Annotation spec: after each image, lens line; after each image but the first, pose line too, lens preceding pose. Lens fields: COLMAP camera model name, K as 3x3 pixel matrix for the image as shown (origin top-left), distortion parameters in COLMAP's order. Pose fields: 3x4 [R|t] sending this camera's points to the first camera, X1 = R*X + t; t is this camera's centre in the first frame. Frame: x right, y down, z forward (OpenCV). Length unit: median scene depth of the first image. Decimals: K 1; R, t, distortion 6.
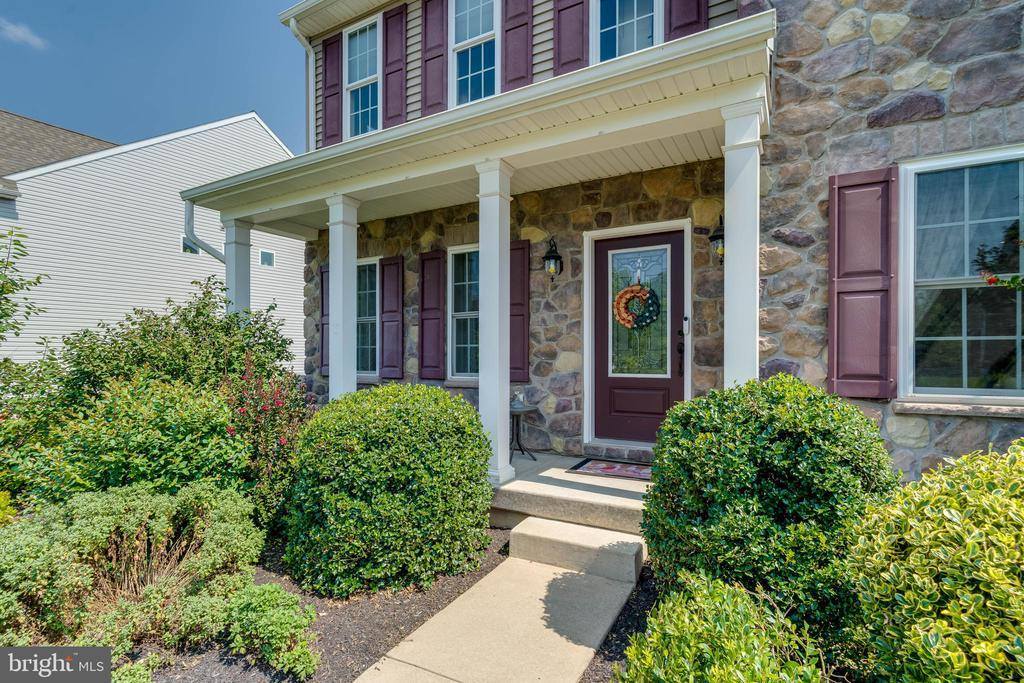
lens RADIAL K [[493.4, 0, 521.4], [0, 493.4, 349.6], [0, 0, 1]] dist [0.002698, 0.000806]
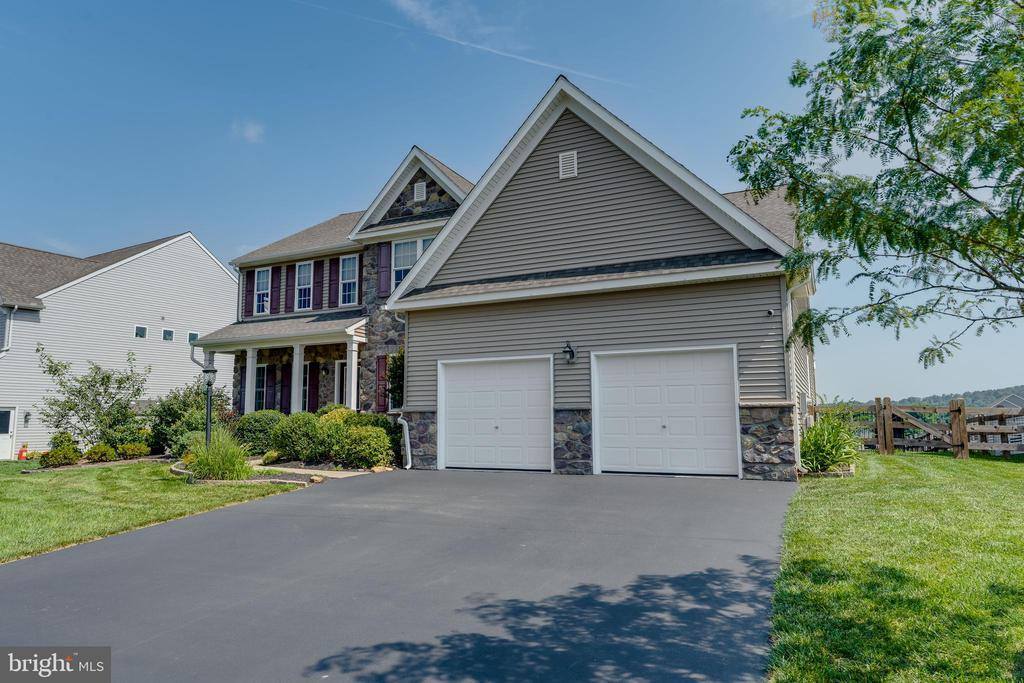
lens RADIAL K [[619.8, 0, 509.6], [0, 619.8, 348.3], [0, 0, 1]] dist [0.003559, 0.001185]
pose [[0.998653, 0.002902, 0.051811, 0.938603], [0.002718, 0.994140, -0.108070, 0.087502], [-0.051821, 0.108066, 0.992792, -2.634316]]
